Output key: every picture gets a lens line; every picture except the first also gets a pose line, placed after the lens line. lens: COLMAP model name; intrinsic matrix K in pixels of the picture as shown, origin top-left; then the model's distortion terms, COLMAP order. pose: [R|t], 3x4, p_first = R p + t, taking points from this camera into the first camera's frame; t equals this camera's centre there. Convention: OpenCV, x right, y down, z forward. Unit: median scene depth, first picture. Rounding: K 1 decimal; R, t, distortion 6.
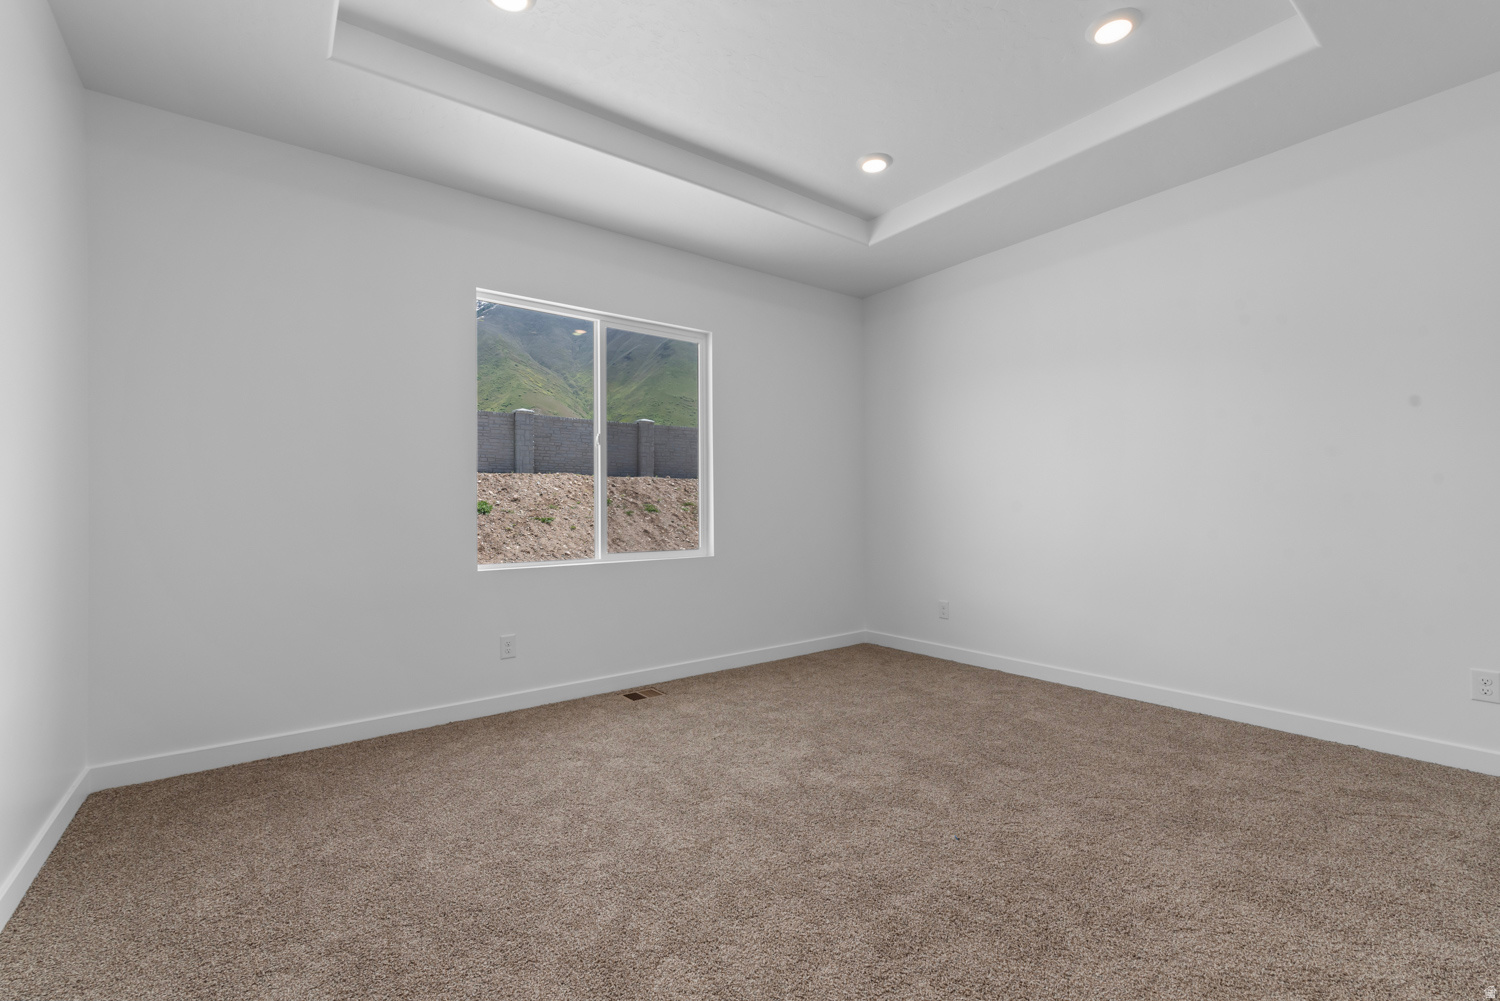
lens RADIAL K [[640.2, 0, 750.0], [0, 640.2, 500.5], [0, 0, 1]] dist [-0.033653, -0.000233]
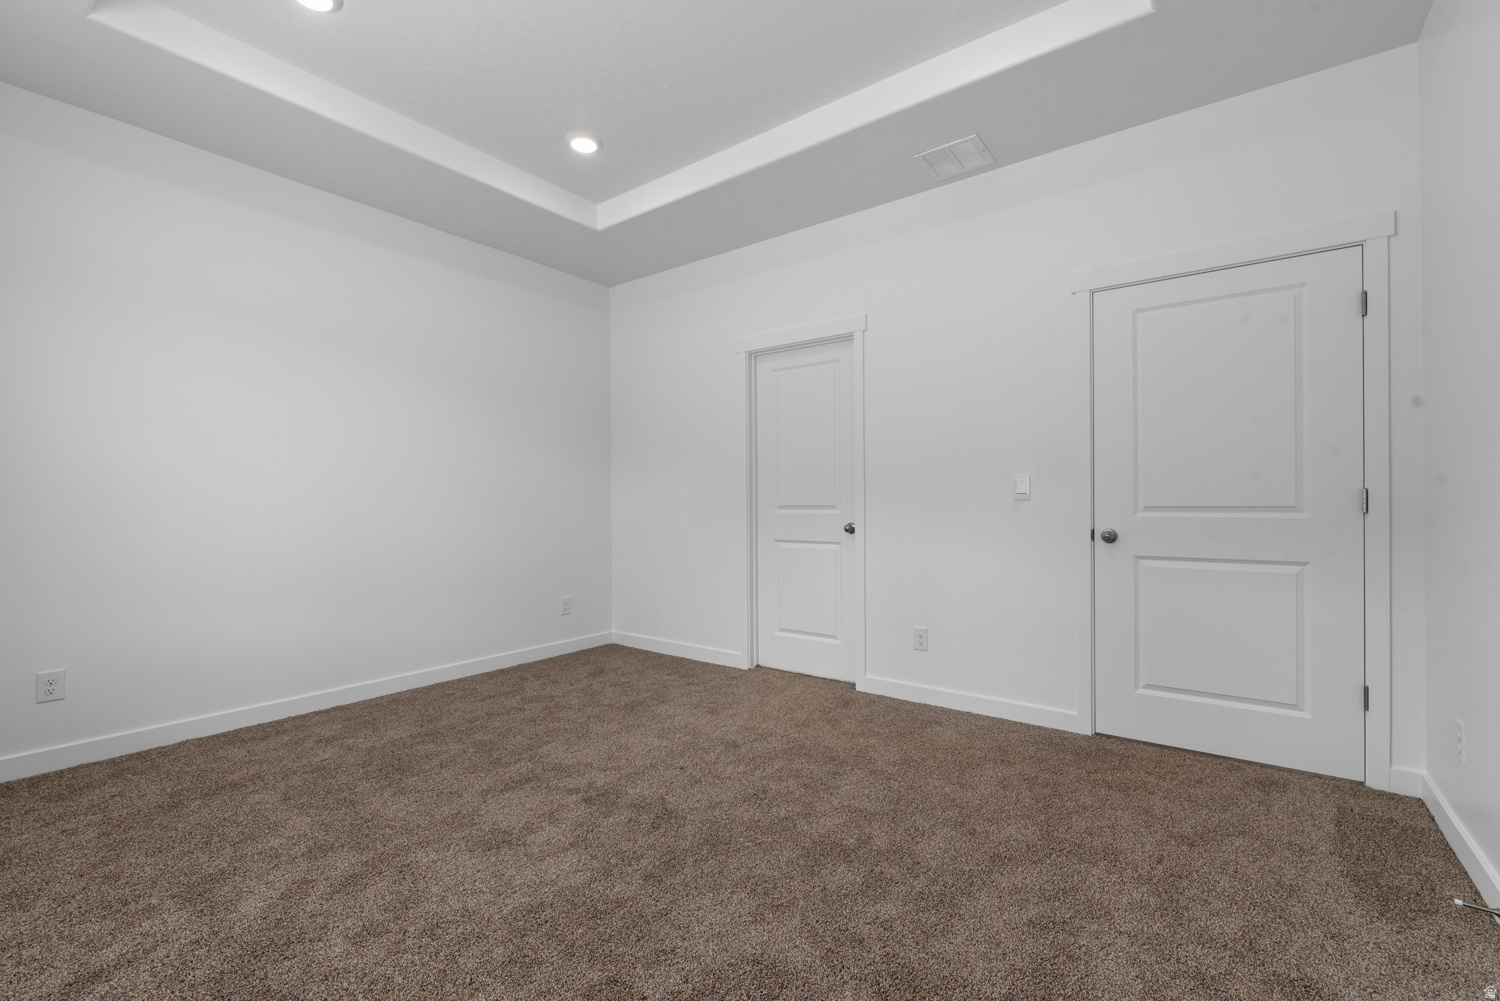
lens RADIAL K [[643.8, 0, 750.0], [0, 643.8, 500.5], [0, 0, 1]] dist [0.005896, -0.000368]
pose [[-0.266087, 0.007836, 0.963917, -0.715099], [-0.005979, 0.999934, -0.009779, 0.010152], [-0.963930, -0.008366, -0.266023, 0.915244]]
